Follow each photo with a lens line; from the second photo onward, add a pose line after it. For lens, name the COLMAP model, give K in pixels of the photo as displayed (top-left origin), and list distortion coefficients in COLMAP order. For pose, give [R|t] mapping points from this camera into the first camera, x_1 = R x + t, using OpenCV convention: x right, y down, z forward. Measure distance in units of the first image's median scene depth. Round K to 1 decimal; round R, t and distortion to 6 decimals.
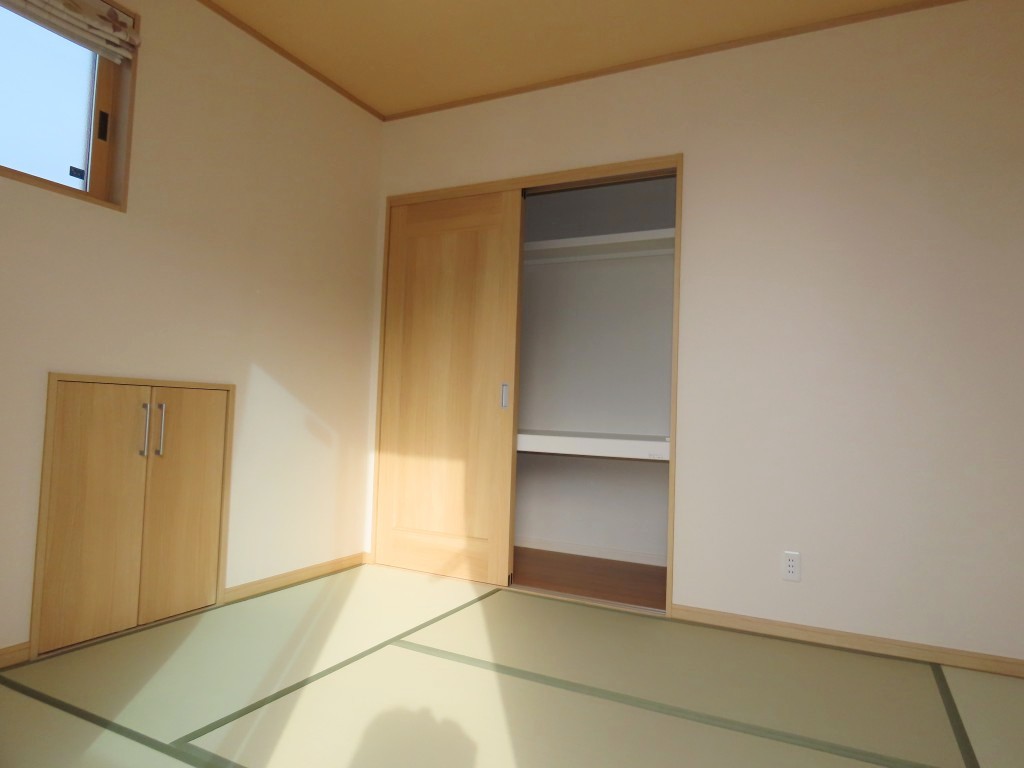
lens RADIAL K [[643.0, 0, 512.0], [0, 643.0, 384.0], [0, 0, 1]] dist [-0.005024, 0.001300]
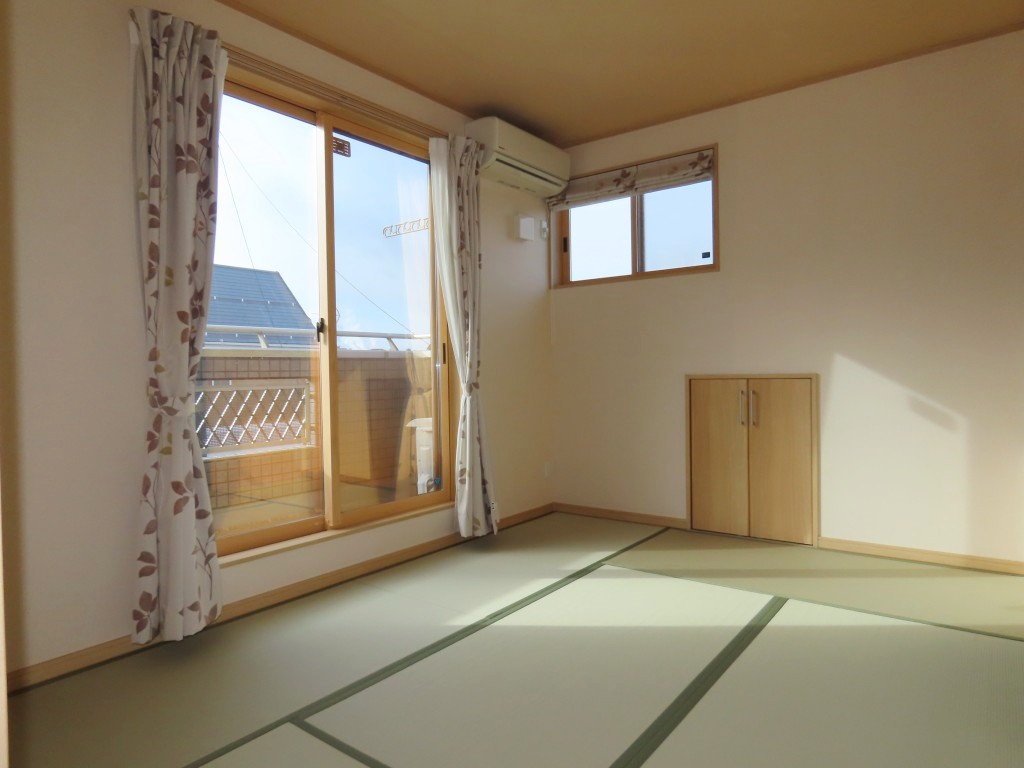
lens RADIAL K [[643.0, 0, 512.0], [0, 643.0, 384.0], [0, 0, 1]] dist [-0.005024, 0.001300]
pose [[-0.182146, -0.013333, -0.983181, 1.006277], [0.059897, 0.997901, -0.024629, 0.019017], [0.981445, -0.063376, -0.180965, 0.733256]]
